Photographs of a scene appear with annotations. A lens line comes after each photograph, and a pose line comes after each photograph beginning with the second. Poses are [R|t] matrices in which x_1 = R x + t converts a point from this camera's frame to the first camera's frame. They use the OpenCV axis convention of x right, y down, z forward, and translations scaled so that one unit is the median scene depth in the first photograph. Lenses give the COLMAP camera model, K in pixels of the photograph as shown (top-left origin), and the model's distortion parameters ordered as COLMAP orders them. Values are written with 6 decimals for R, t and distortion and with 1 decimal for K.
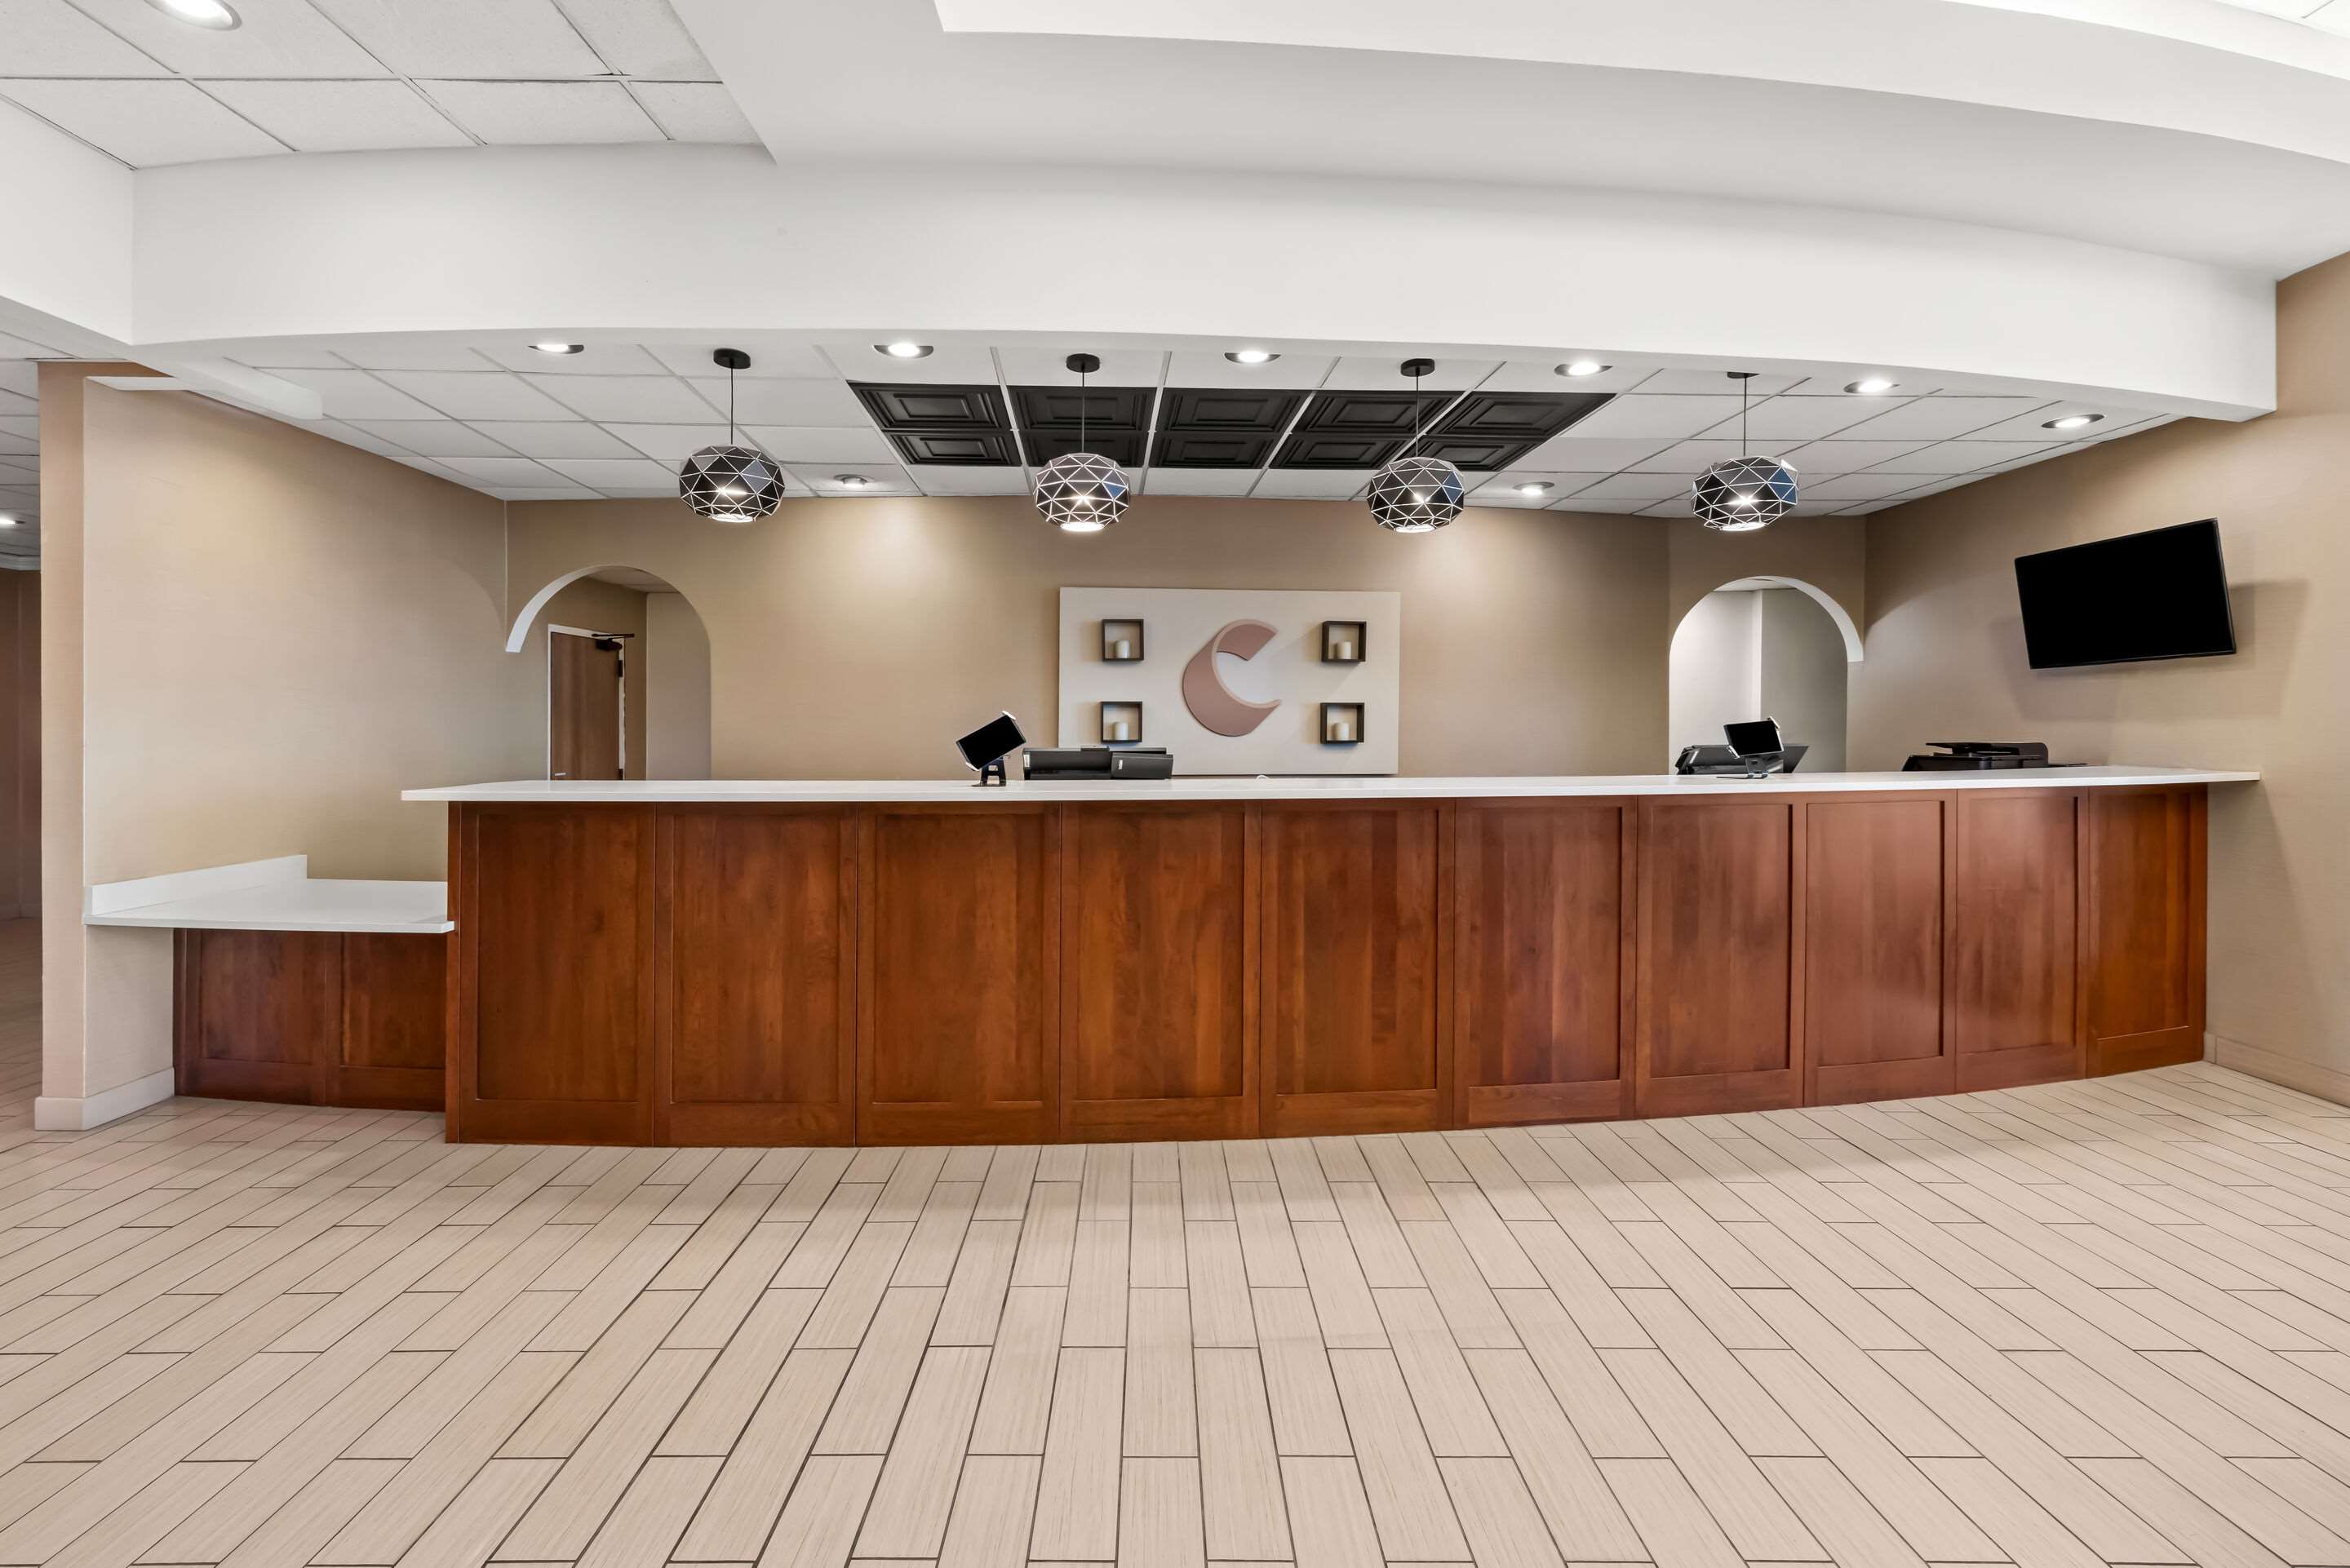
lens RADIAL K [[985.5, 0, 1184.1], [0, 985.5, 750.1], [0, 0, 1]] dist [0.012587, -0.000341]
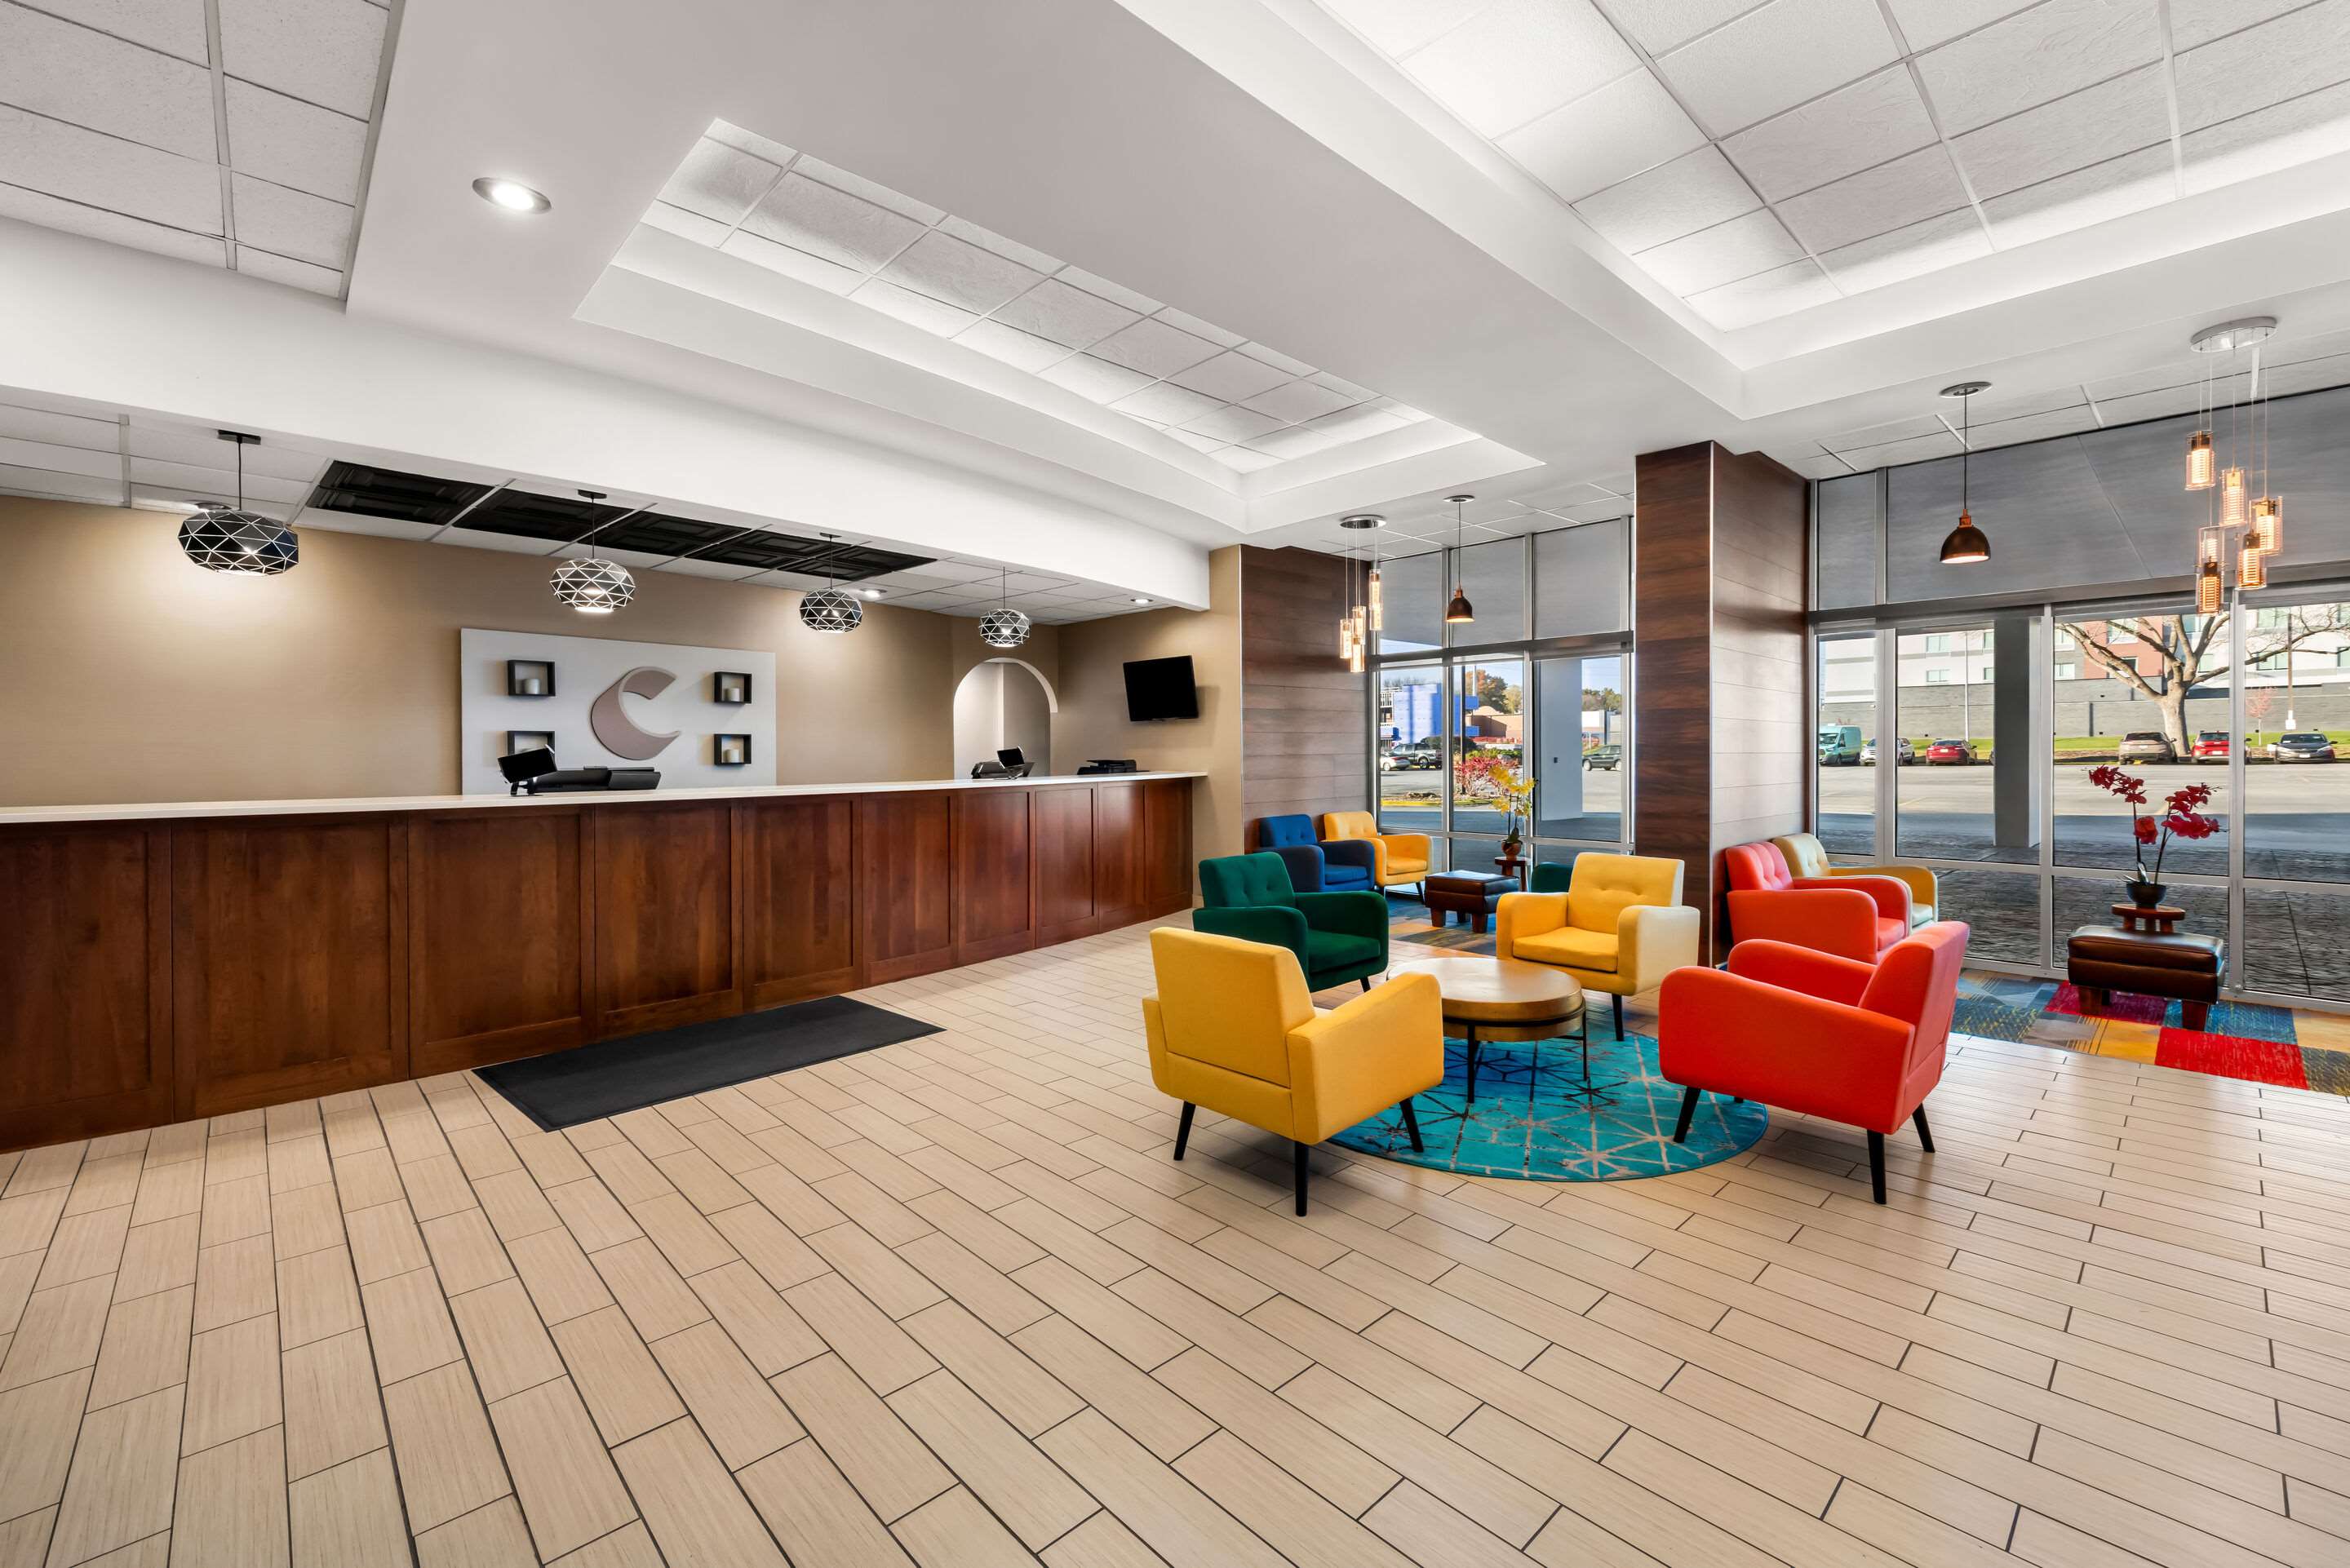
lens RADIAL K [[985.5, 0, 1184.1], [0, 985.5, 750.1], [0, 0, 1]] dist [0.012587, -0.000341]
pose [[0.748793, -0.000467, 0.662803, -0.420969], [0.017492, 0.999665, -0.019056, 0.014874], [-0.662573, 0.025863, 0.748551, -0.621825]]
